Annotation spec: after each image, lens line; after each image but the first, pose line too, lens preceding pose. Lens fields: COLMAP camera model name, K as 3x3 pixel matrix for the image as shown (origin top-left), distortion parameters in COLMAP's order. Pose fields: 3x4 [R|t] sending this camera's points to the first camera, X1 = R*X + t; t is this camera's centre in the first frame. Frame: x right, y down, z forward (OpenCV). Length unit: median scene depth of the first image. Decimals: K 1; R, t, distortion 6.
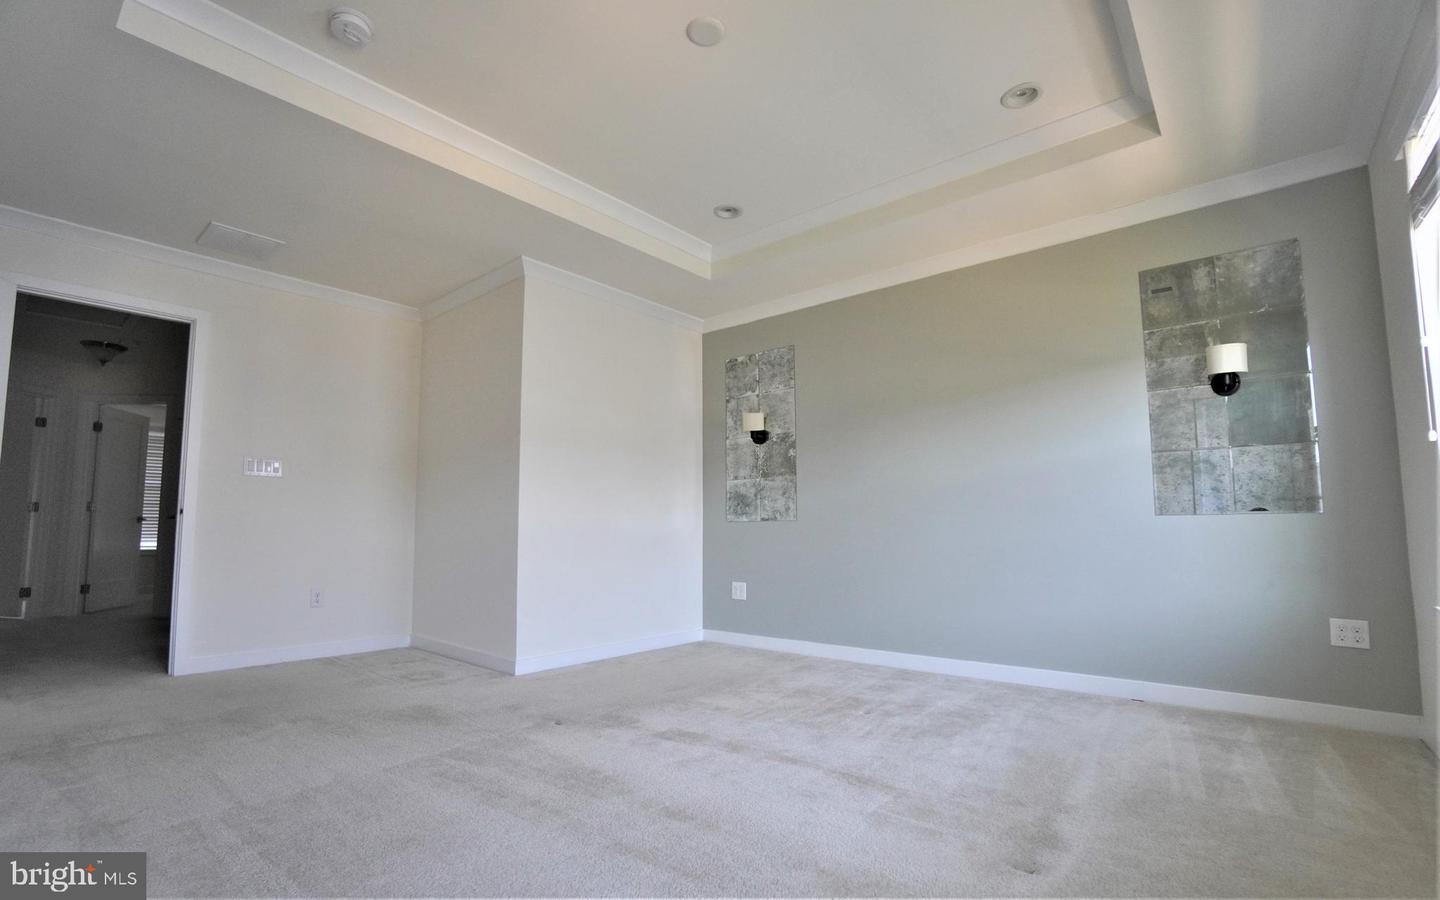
lens RADIAL K [[676.1, 0, 719.0], [0, 676.1, 474.8], [0, 0, 1]] dist [-0.002936, -0.000436]
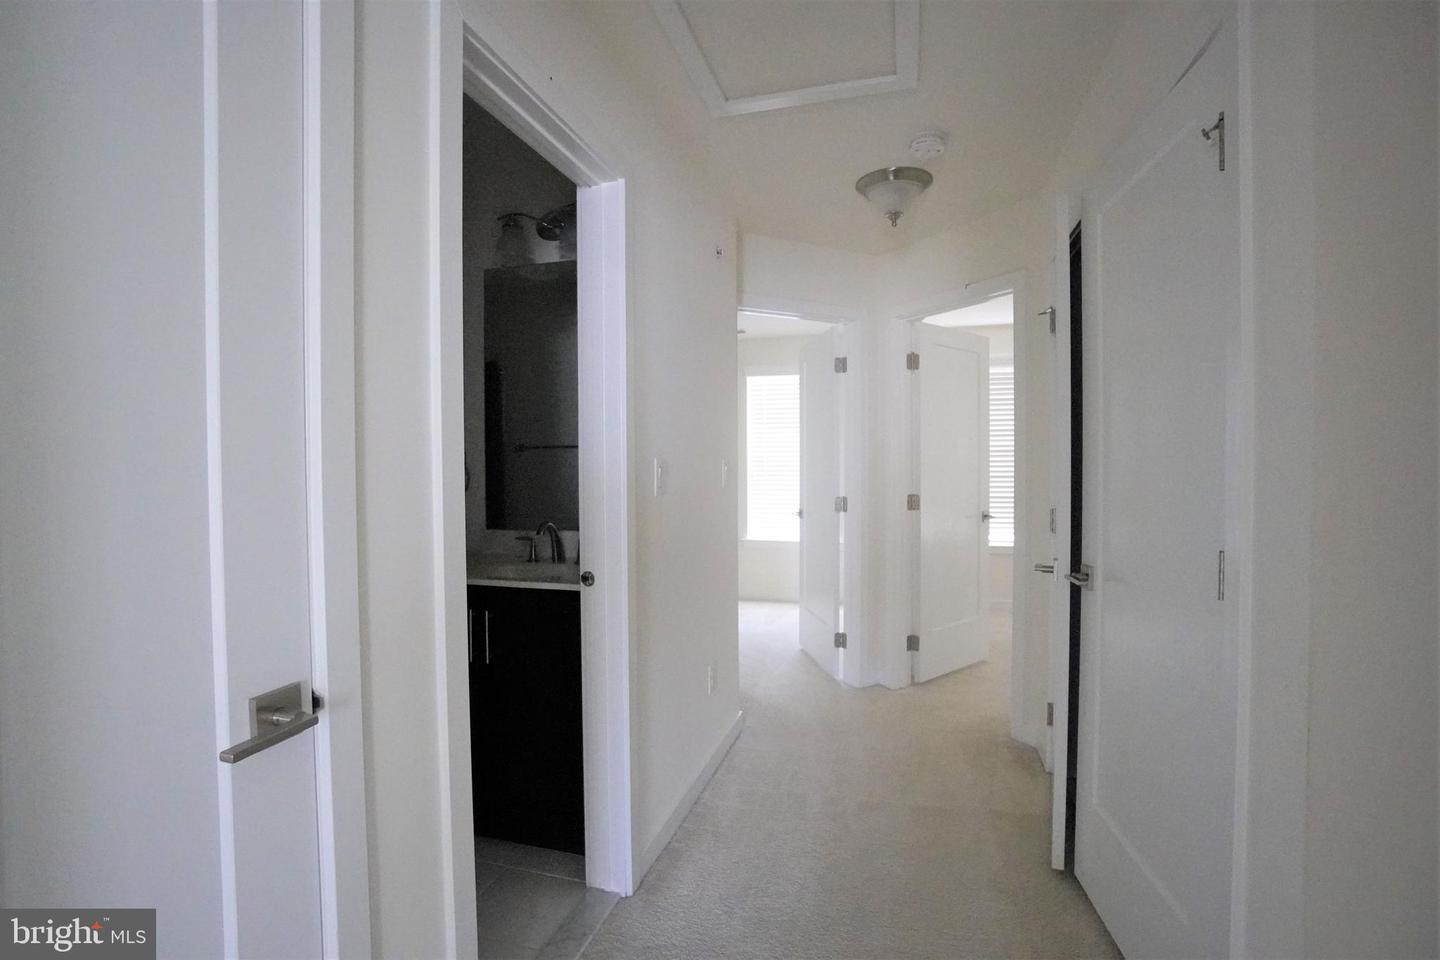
lens RADIAL K [[641.0, 0, 709.3], [0, 641.0, 477.5], [0, 0, 1]] dist [-0.062352, 0.022176]
pose [[0.423911, 0.012751, -0.905614, -0.473047], [0.084632, 0.994968, 0.053625, -0.015838], [0.901741, -0.099376, 0.420699, 0.568030]]
